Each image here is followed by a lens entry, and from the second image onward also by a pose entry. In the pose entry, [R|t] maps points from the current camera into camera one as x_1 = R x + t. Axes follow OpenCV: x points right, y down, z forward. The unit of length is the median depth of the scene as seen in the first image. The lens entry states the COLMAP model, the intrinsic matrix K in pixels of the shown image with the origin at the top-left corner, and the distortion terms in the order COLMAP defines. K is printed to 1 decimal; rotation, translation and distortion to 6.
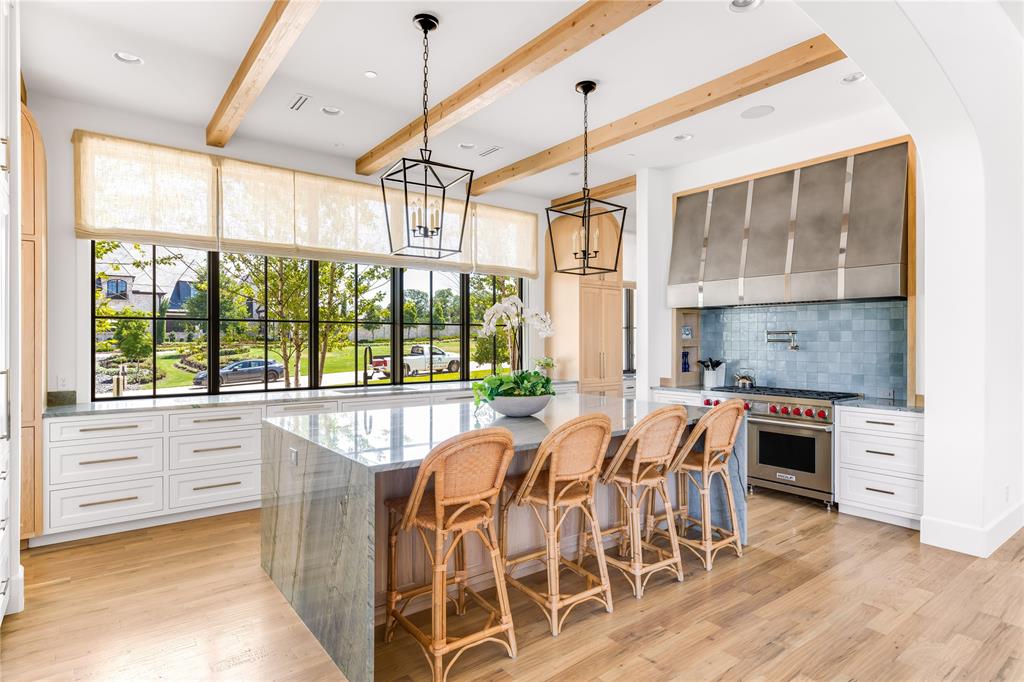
lens RADIAL K [[553.1, 0, 509.8], [0, 553.1, 341.6], [0, 0, 1]] dist [0.001637, 0.000375]
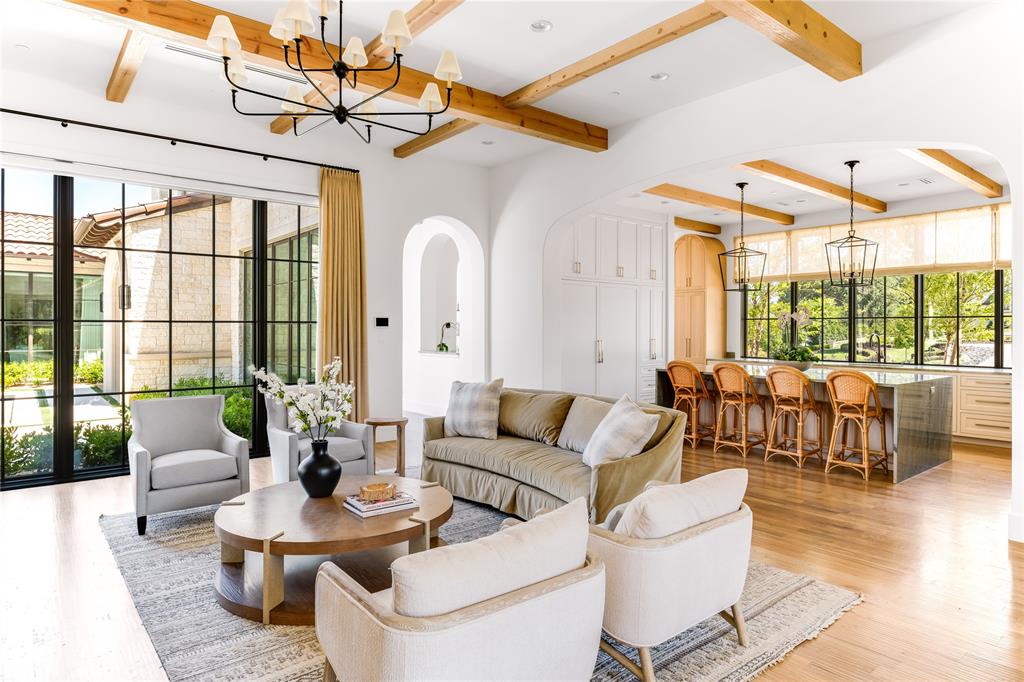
lens RADIAL K [[604.0, 0, 512.0], [0, 604.0, 335.4], [0, 0, 1]] dist [-0.009391, -0.002181]
pose [[0.044839, 0.001560, -0.998993, 2.533512], [-0.004564, 0.999989, 0.001356, 0.015629], [0.998984, 0.004499, 0.044845, -0.159657]]
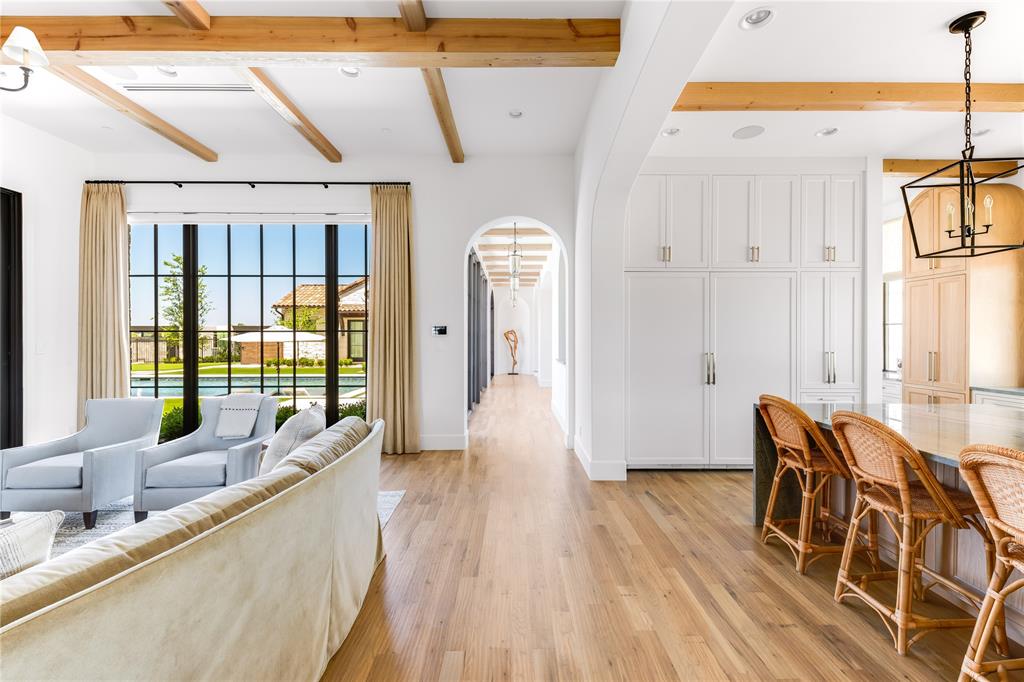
lens RADIAL K [[418.5, 0, 509.0], [0, 418.5, 339.7], [0, 0, 1]] dist [0.002567, -0.000469]
pose [[-0.592358, -0.005350, -0.805657, 1.002472], [-0.009027, 0.999959, -0.000002, 0.000652], [0.805624, 0.007272, -0.592382, 0.825281]]
